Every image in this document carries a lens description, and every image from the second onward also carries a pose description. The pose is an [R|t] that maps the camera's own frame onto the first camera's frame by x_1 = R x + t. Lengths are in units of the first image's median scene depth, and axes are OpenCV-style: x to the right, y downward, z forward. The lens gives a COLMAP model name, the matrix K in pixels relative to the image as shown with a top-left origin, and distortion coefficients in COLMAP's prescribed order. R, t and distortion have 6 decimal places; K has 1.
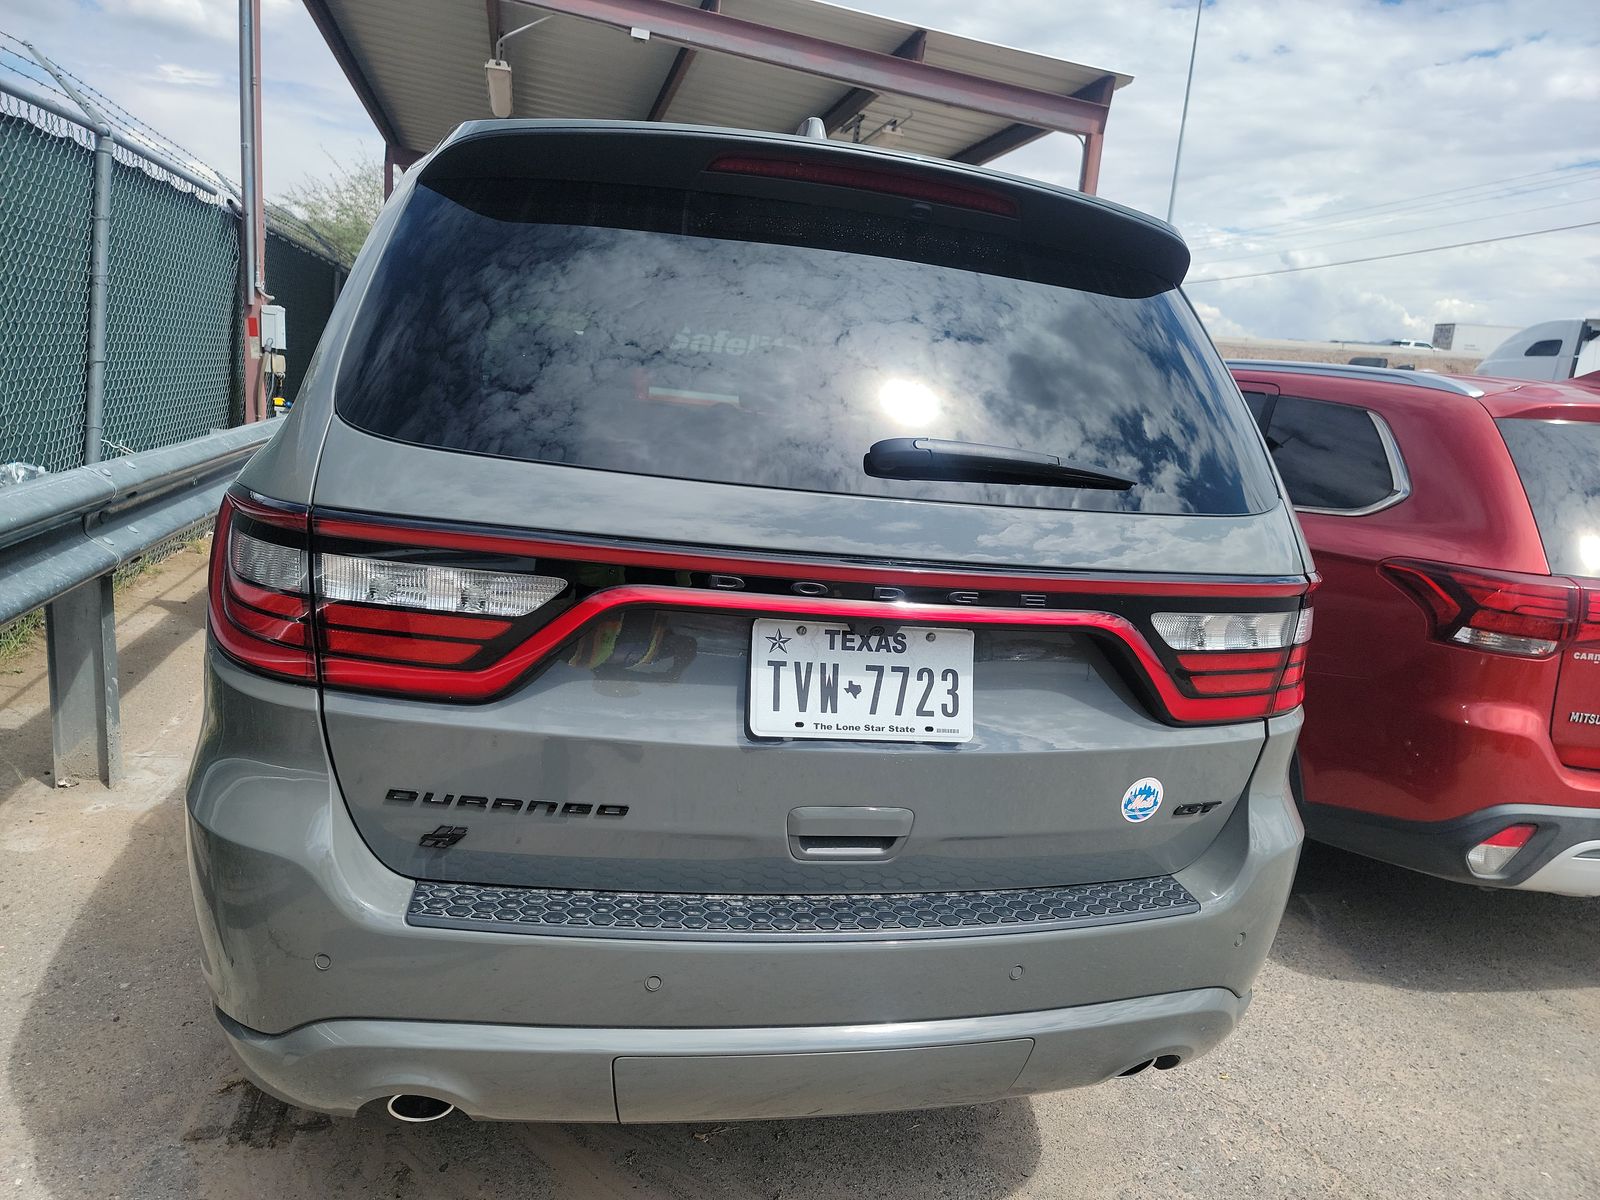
lens RADIAL K [[1142.6, 0, 776.3], [0, 1142.6, 600.6], [0, 0, 1]] dist [0.077772, -0.061933]
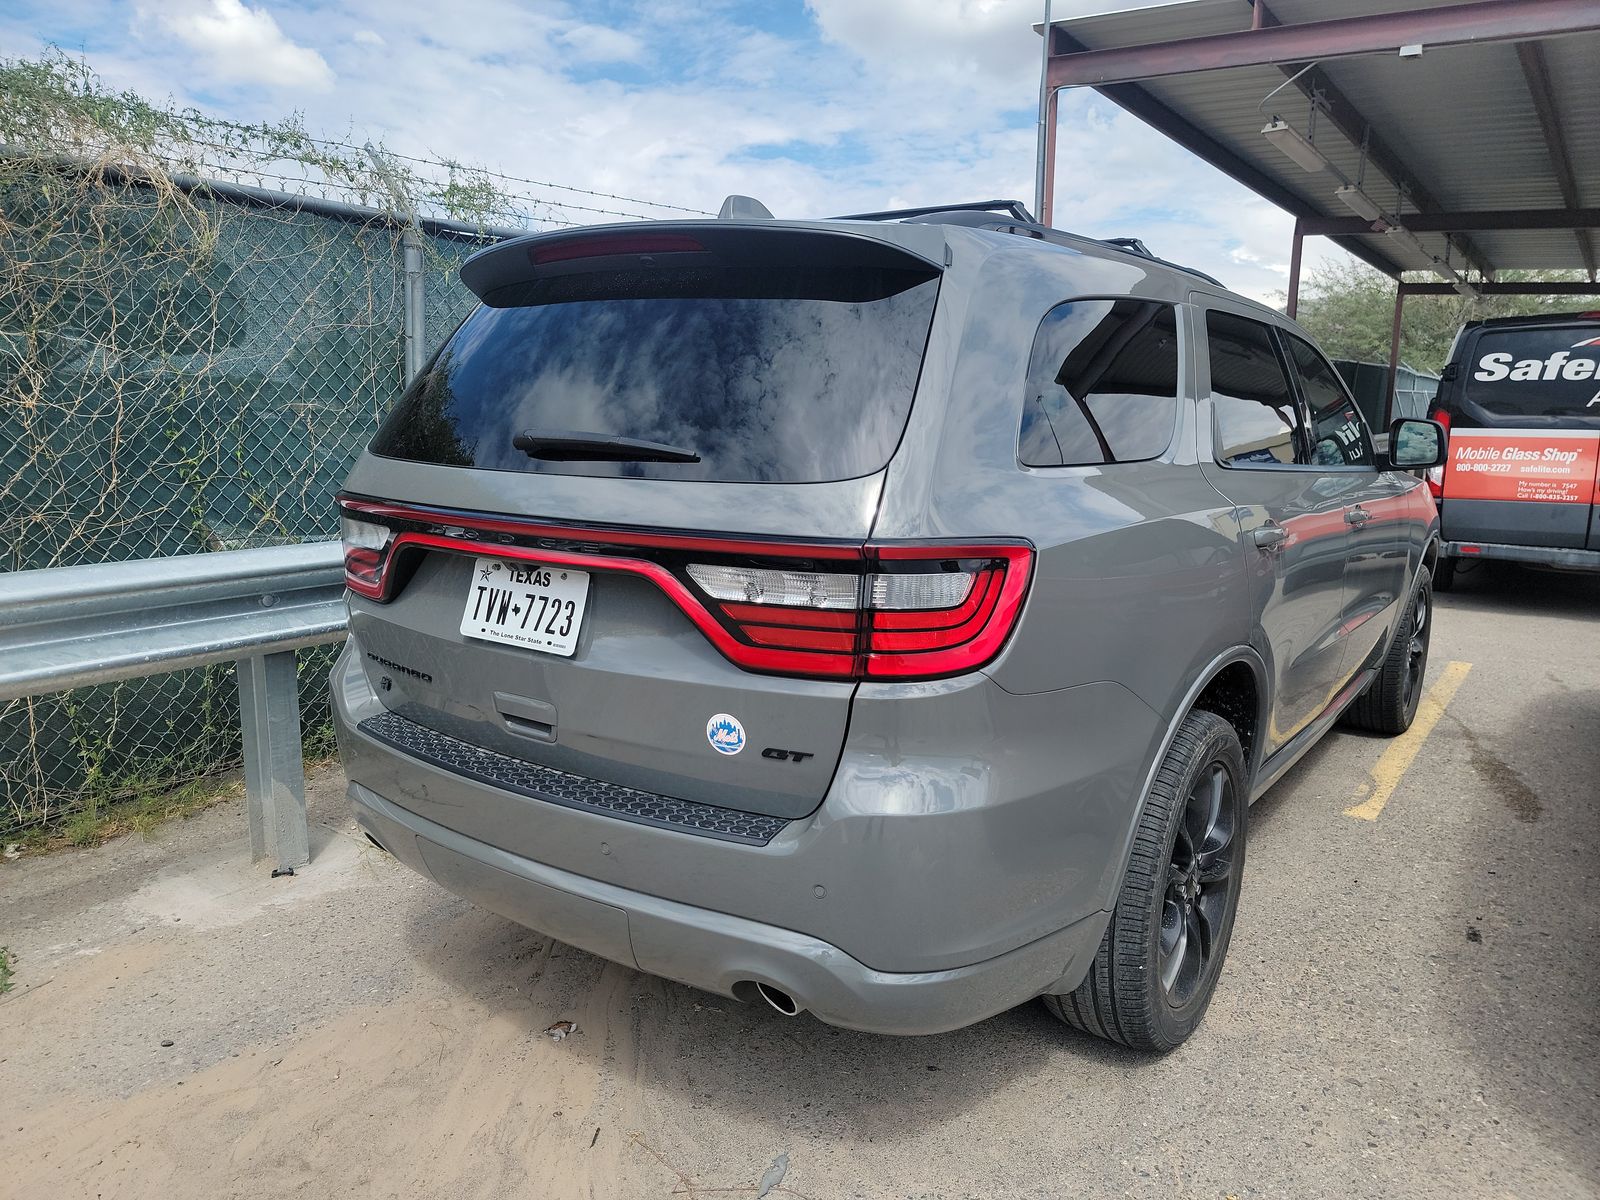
lens RADIAL K [[1097.5, 0, 776.3], [0, 1097.5, 599.7], [0, 0, 1]] dist [0.072045, -0.046277]
pose [[0.645587, 0.036565, -0.762811, 1.281363], [-0.086242, 0.995954, -0.025248, 0.070384], [0.758801, 0.082086, 0.646129, 0.359604]]
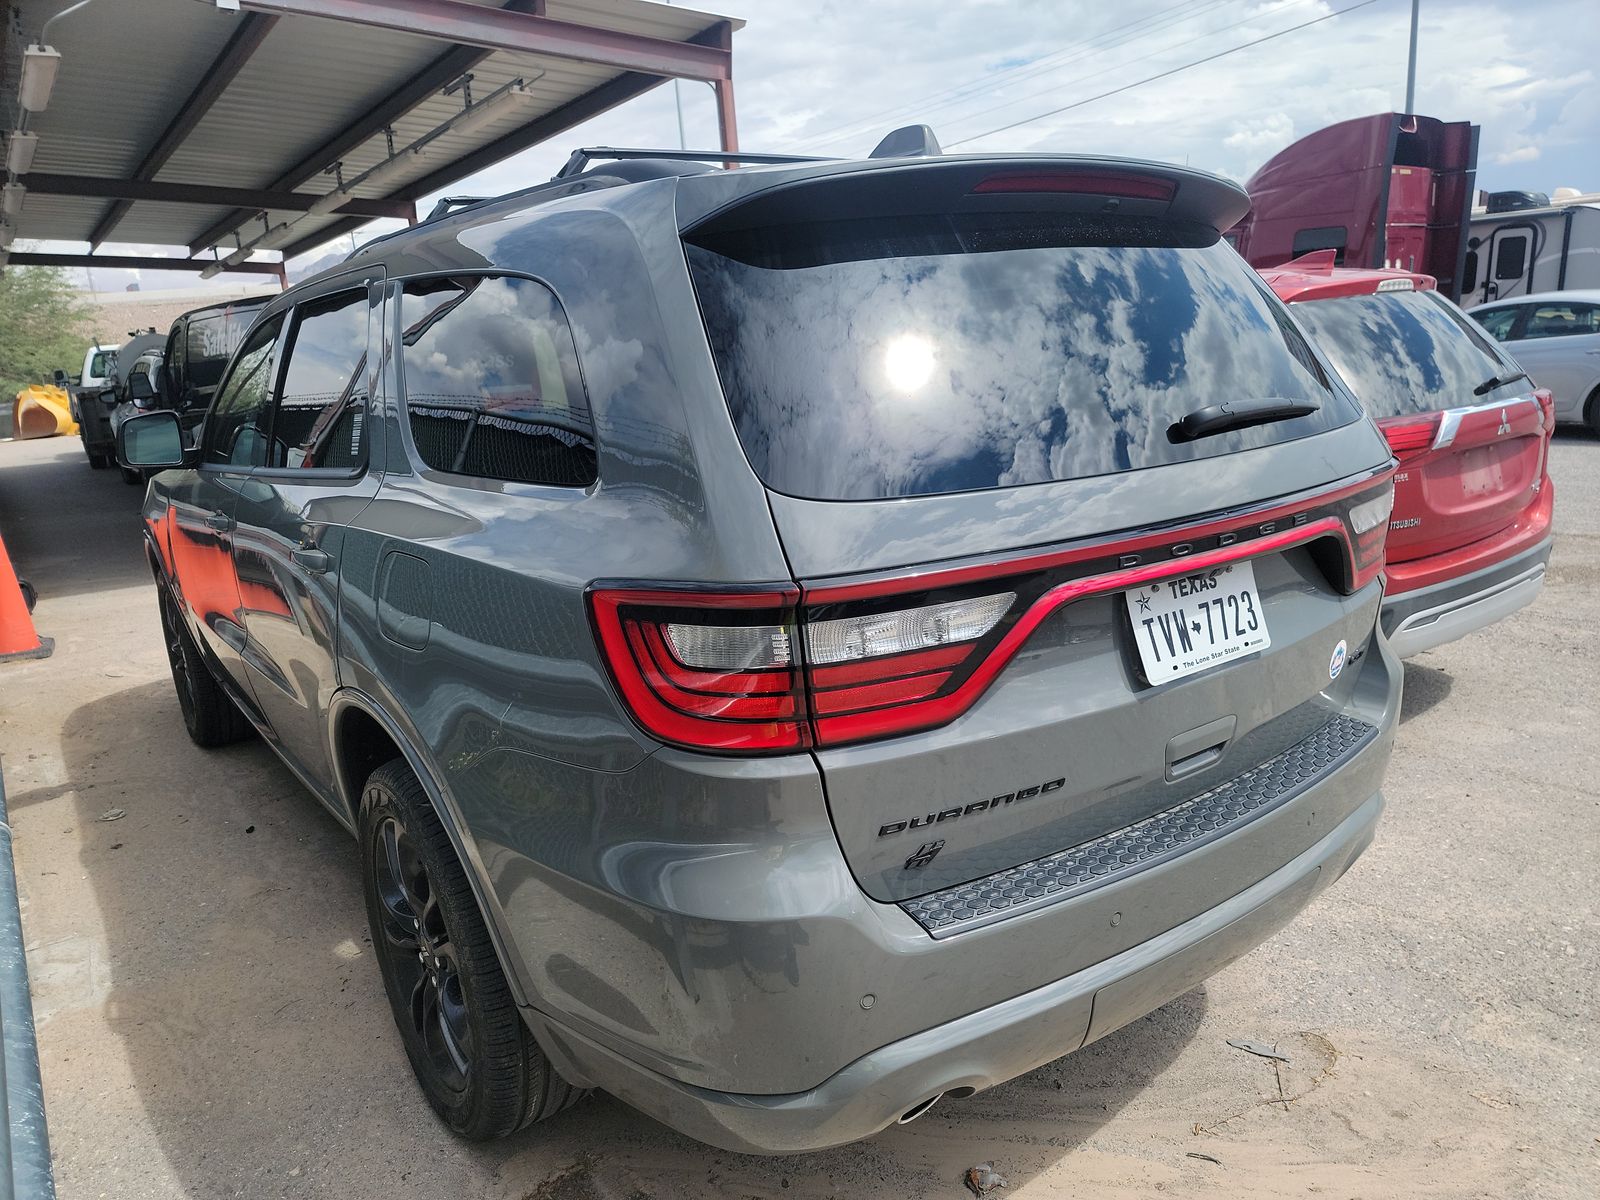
lens RADIAL K [[1136.2, 0, 803.9], [0, 1136.2, 627.4], [0, 0, 1]] dist [0.074100, -0.052007]
pose [[0.906606, -0.247678, 0.341646, -0.679215], [0.224121, 0.968618, 0.107467, -0.134346], [-0.357542, -0.020860, 0.933664, 0.054380]]
